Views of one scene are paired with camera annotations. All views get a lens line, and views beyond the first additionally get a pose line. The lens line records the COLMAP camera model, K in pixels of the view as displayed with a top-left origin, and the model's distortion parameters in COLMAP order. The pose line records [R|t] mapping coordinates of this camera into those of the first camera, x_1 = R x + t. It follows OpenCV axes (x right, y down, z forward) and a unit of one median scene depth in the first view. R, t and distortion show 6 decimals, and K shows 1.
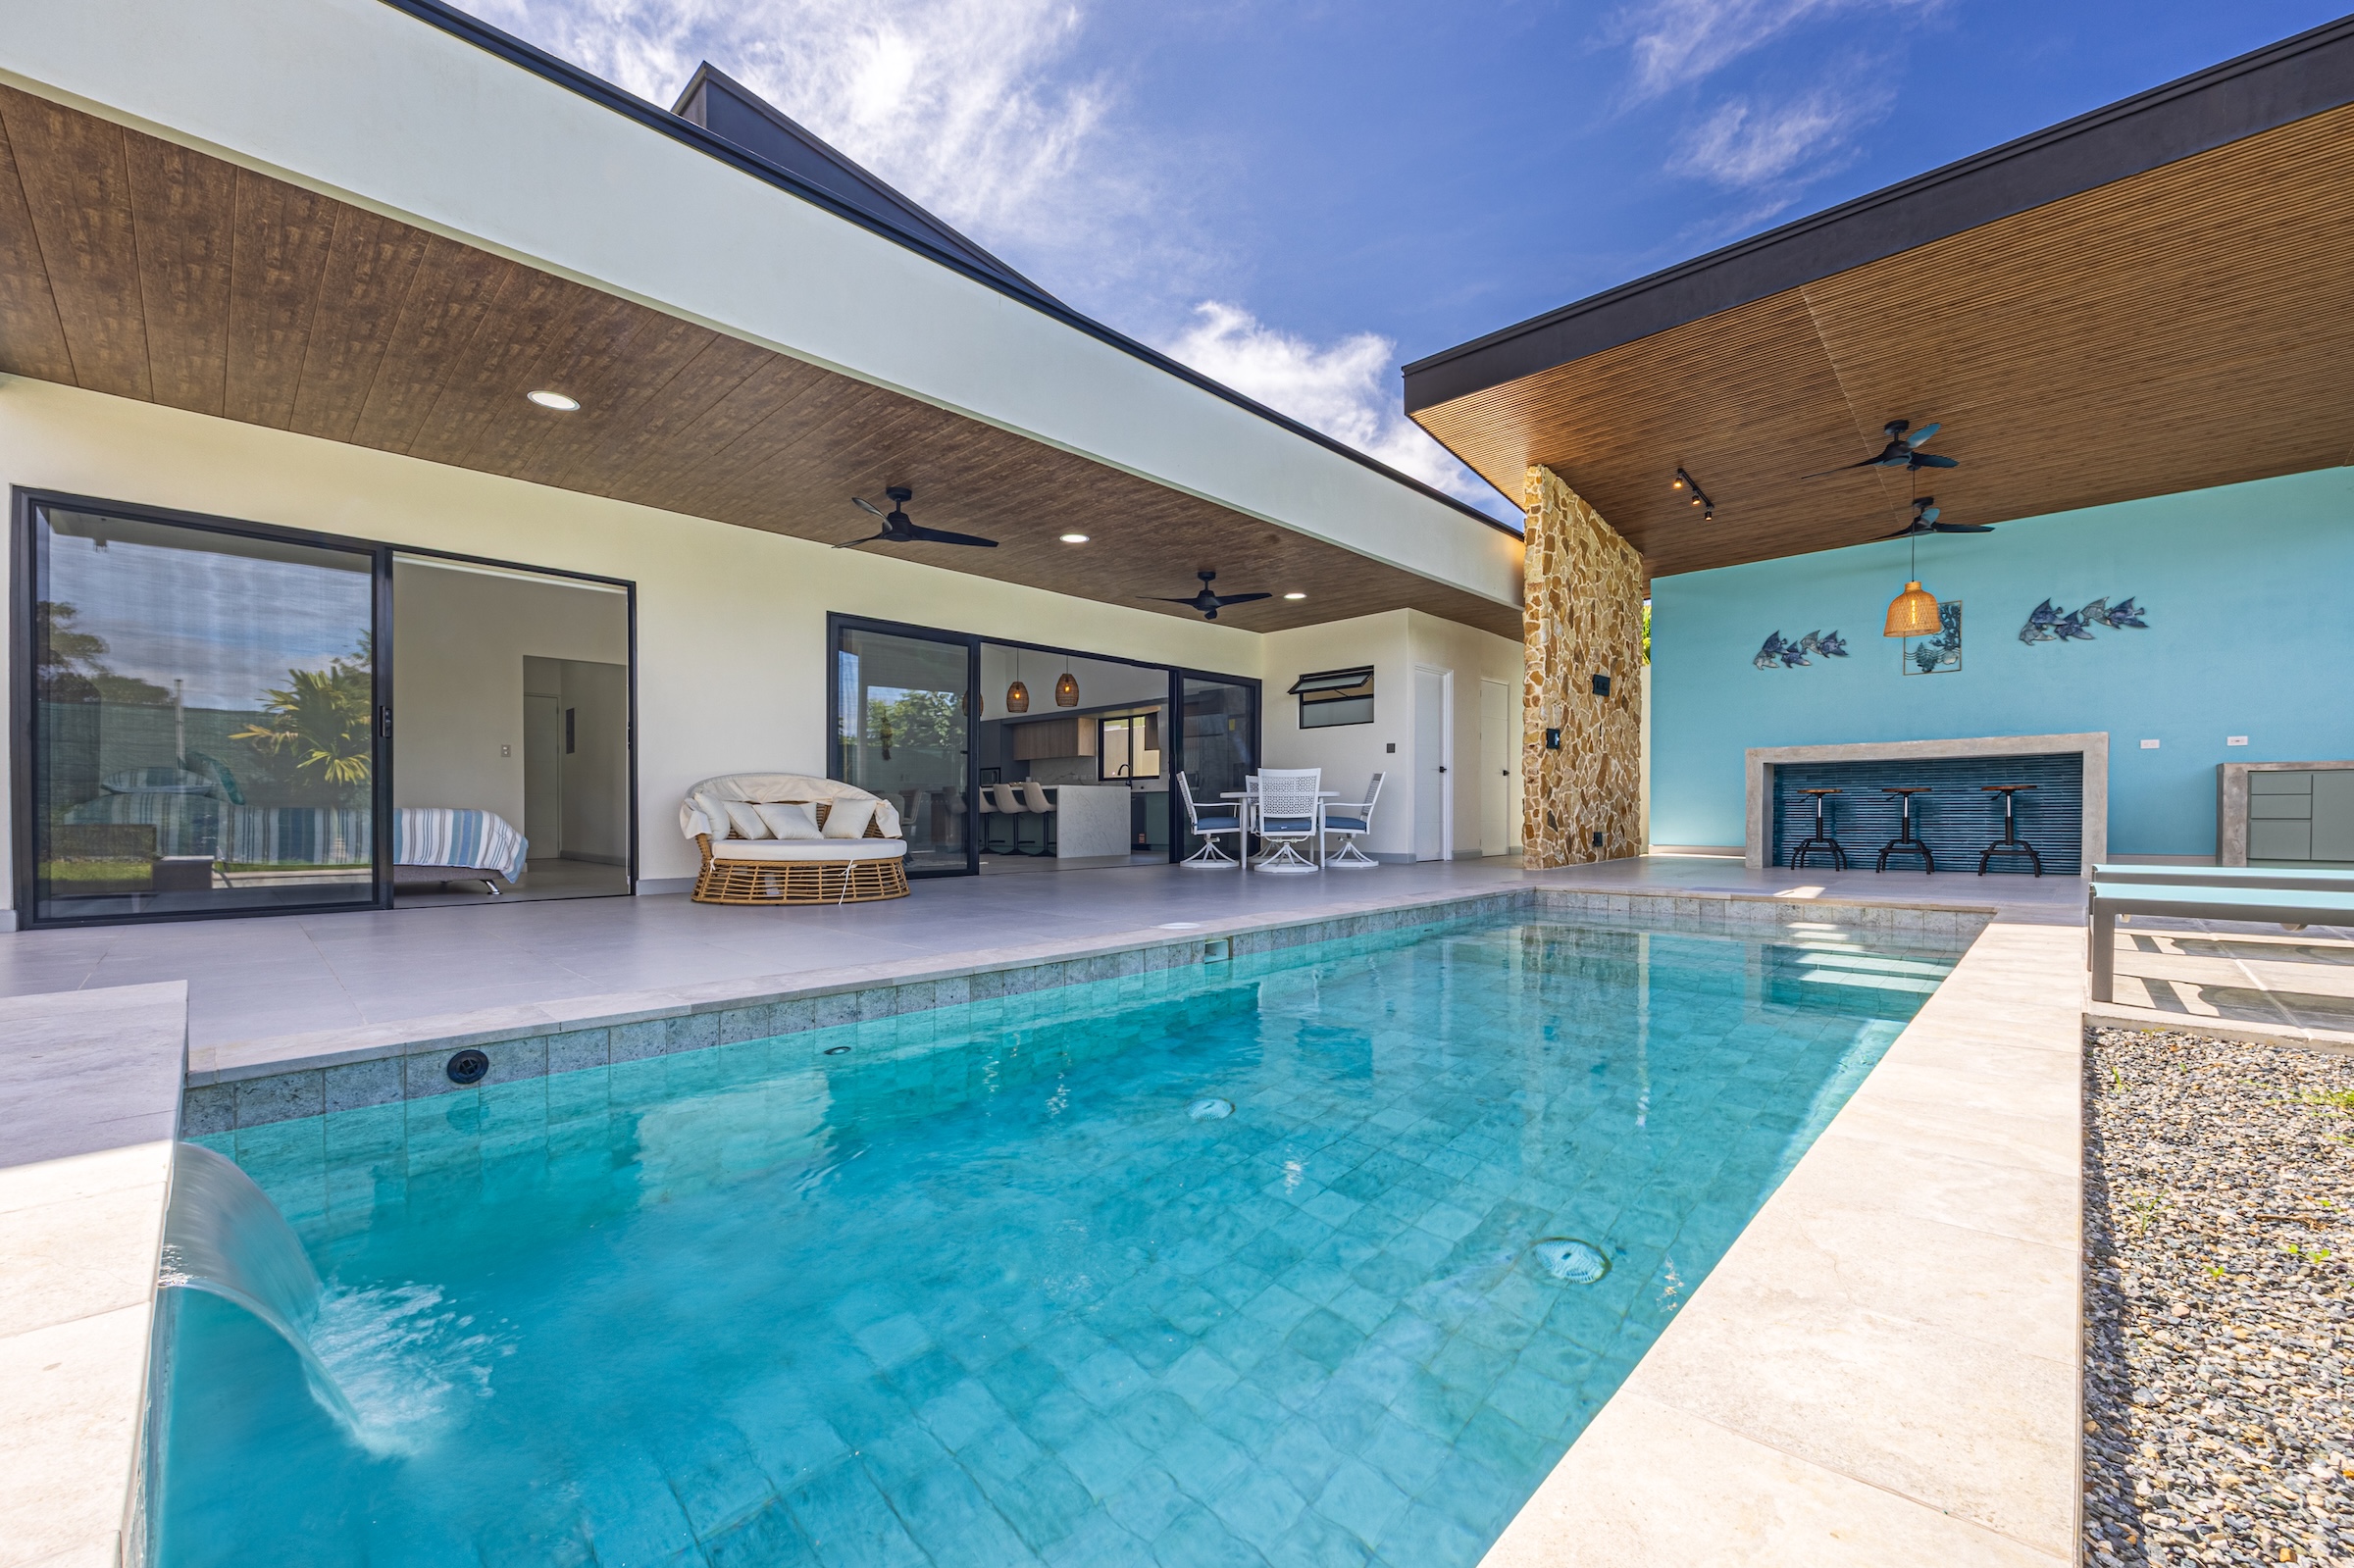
lens RADIAL K [[940.2, 0, 1195.6], [0, 940.2, 814.0], [0, 0, 1]] dist [0.000124, -0.000369]
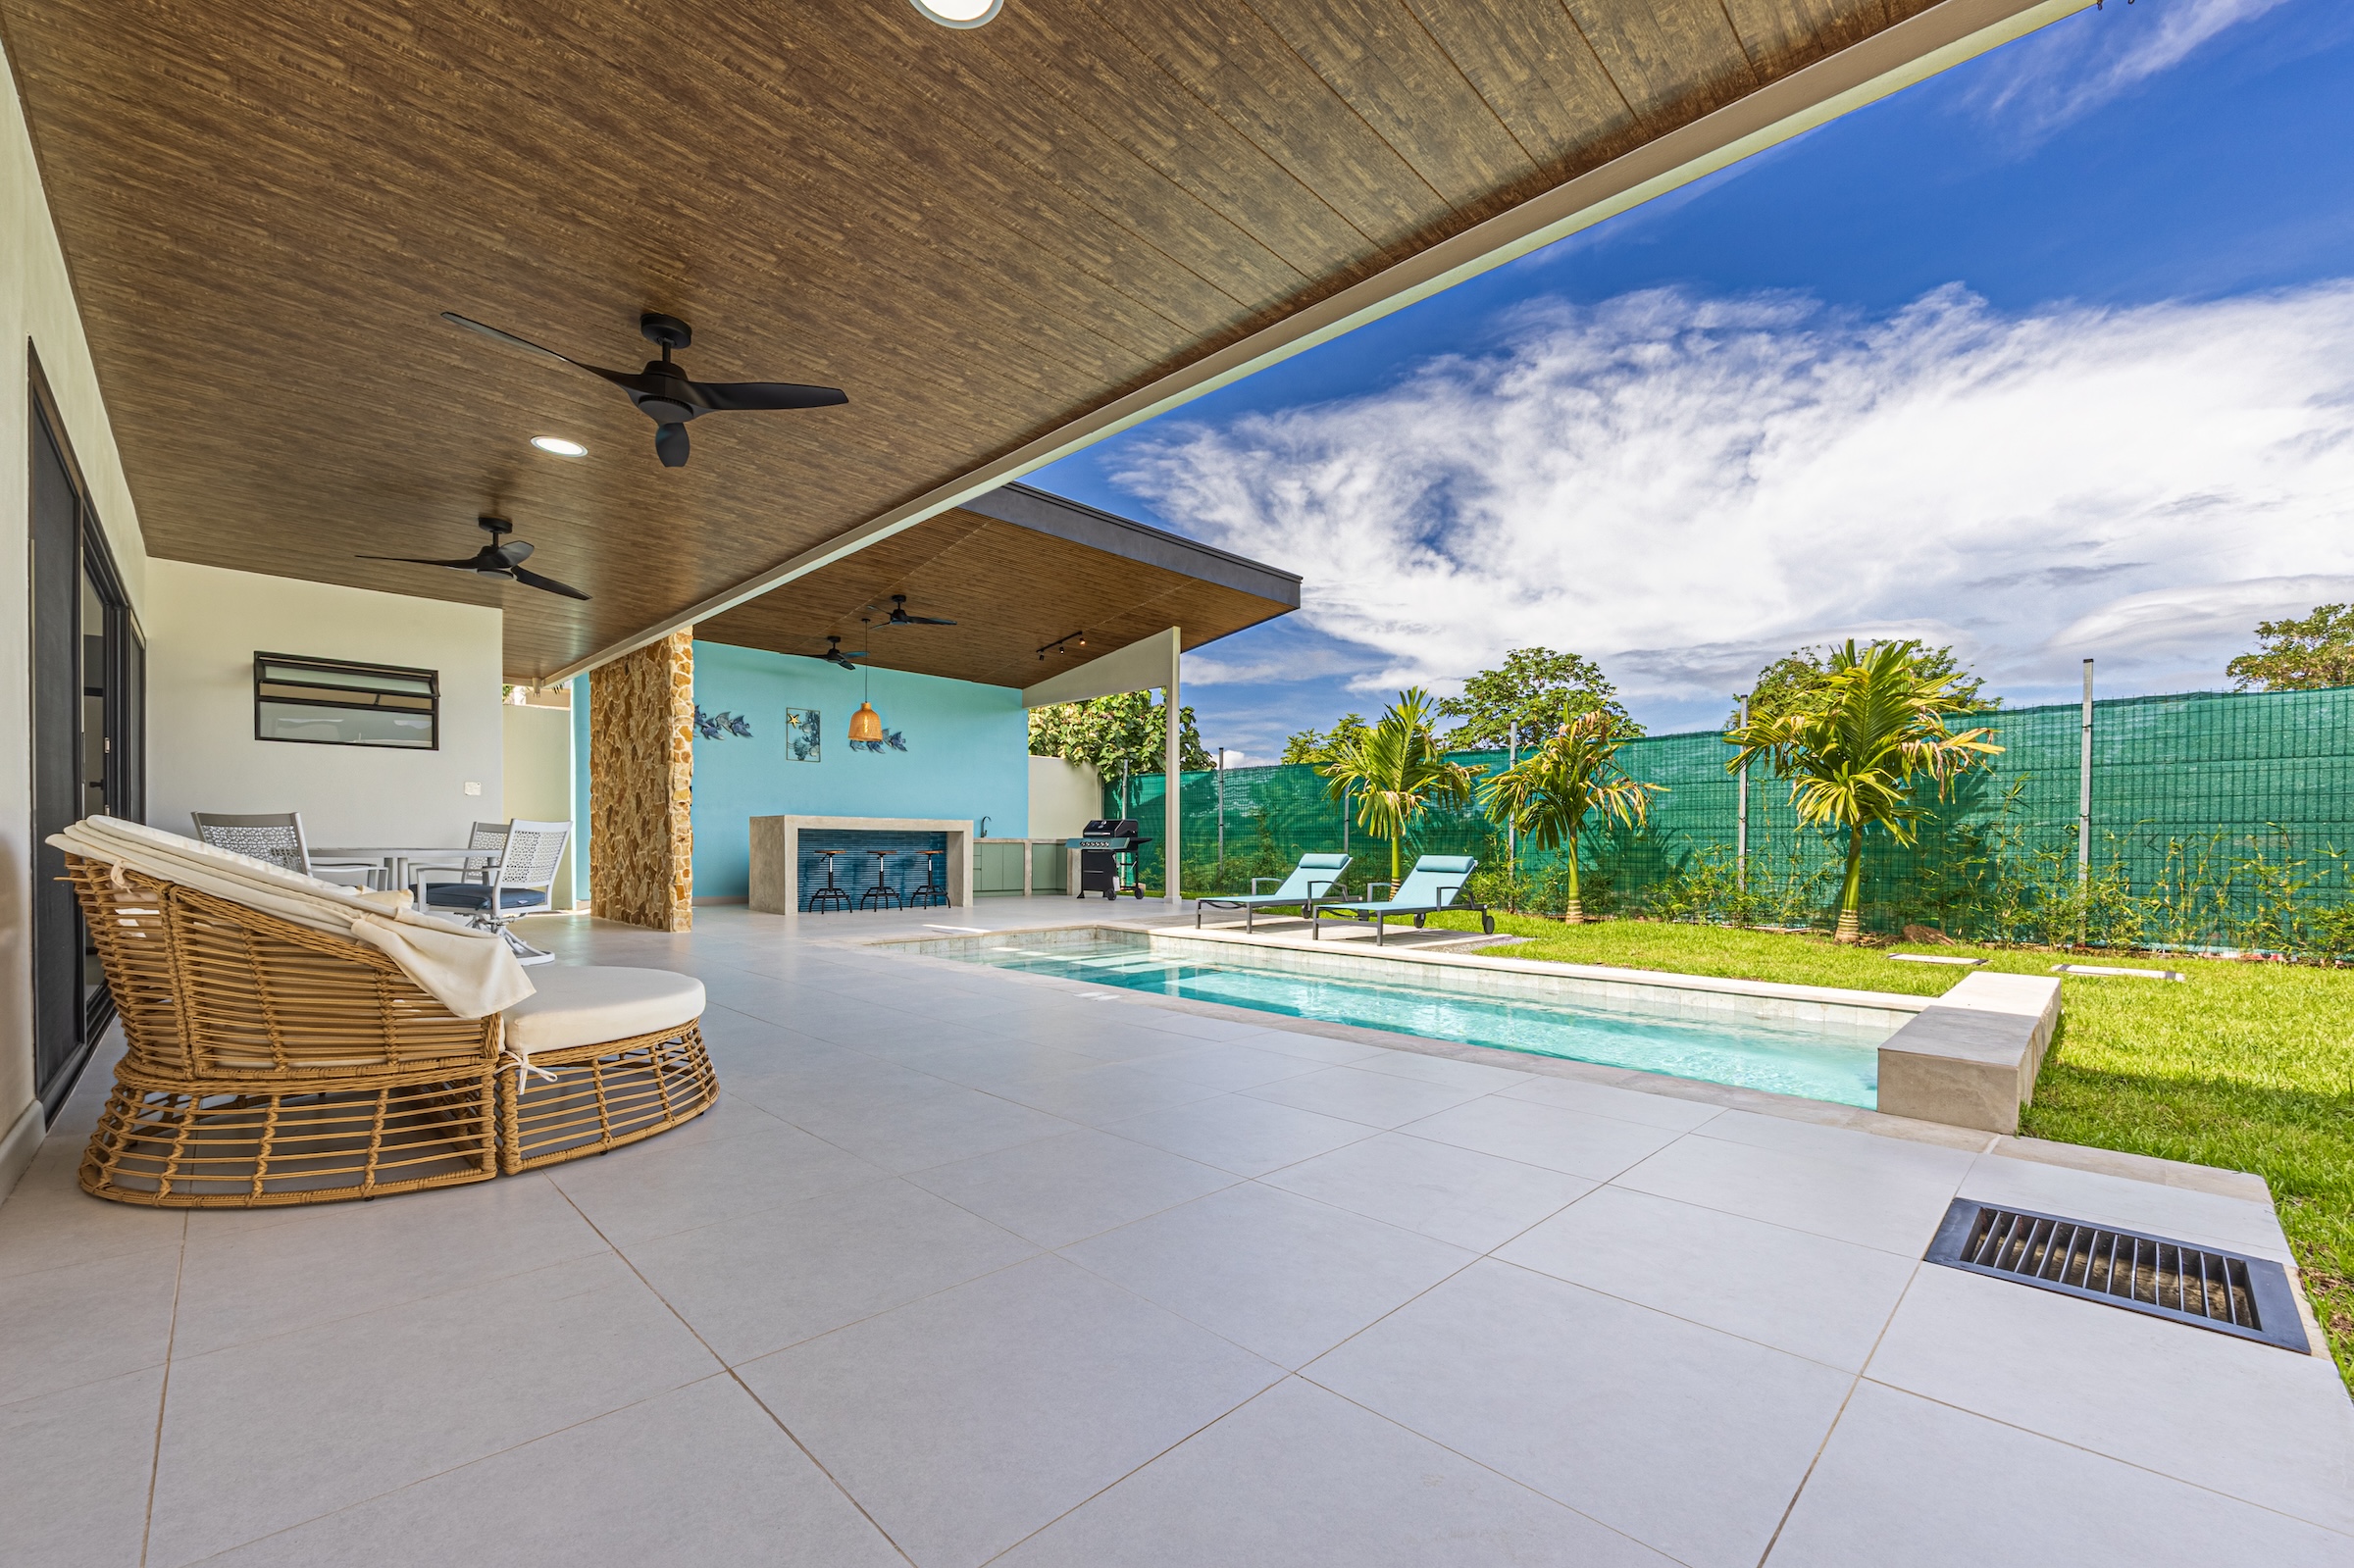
lens RADIAL K [[940.2, 0, 1166.6], [0, 940.2, 858.5], [0, 0, 1]] dist [0.000124, -0.000369]
pose [[0.029732, -0.007973, 0.999526, -0.582734], [-0.006986, 0.999942, 0.008184, -0.026927], [-0.999534, -0.007226, 0.029674, 0.471378]]
